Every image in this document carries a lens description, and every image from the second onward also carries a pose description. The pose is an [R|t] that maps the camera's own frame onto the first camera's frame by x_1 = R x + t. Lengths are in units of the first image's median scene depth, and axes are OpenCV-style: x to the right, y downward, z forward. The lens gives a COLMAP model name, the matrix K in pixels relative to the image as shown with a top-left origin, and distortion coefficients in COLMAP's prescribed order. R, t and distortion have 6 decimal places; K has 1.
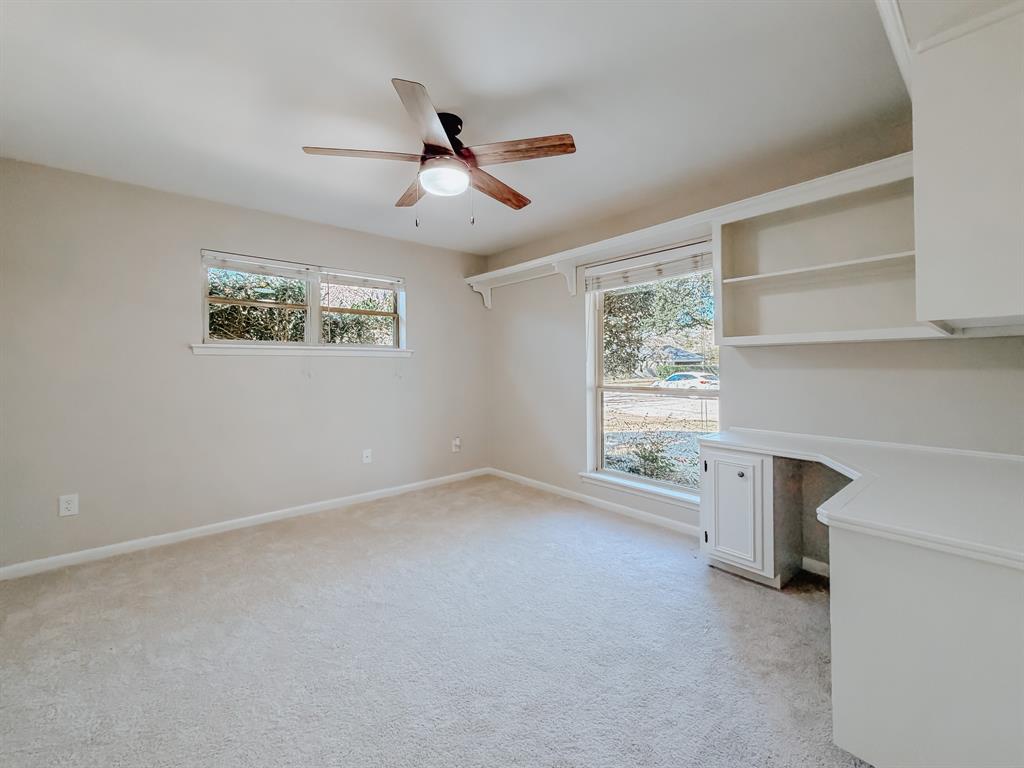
lens RADIAL K [[421.6, 0, 511.7], [0, 421.6, 359.3], [0, 0, 1]] dist [-0.000459, -0.000058]
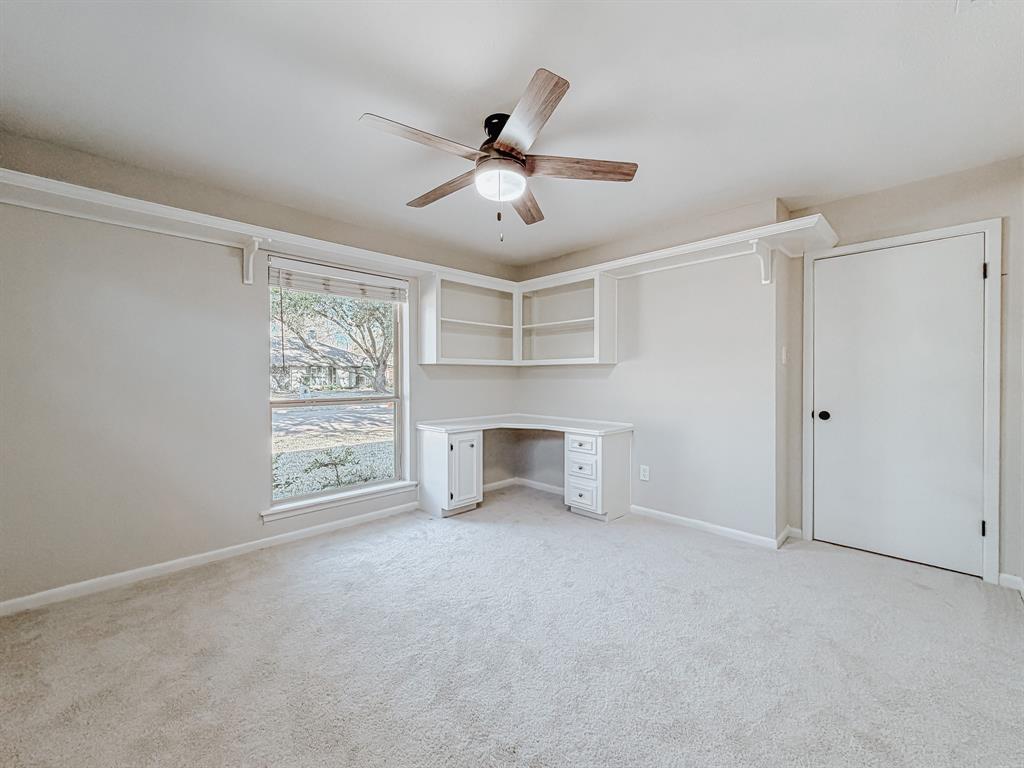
lens RADIAL K [[418.8, 0, 512.0], [0, 418.8, 384.0], [0, 0, 1]] dist [0.000239, 0.000067]
pose [[-0.065341, -0.006944, 0.997839, -1.009259], [-0.014837, 0.999872, 0.005986, 0.025647], [-0.997753, -0.014414, -0.065435, 0.915768]]
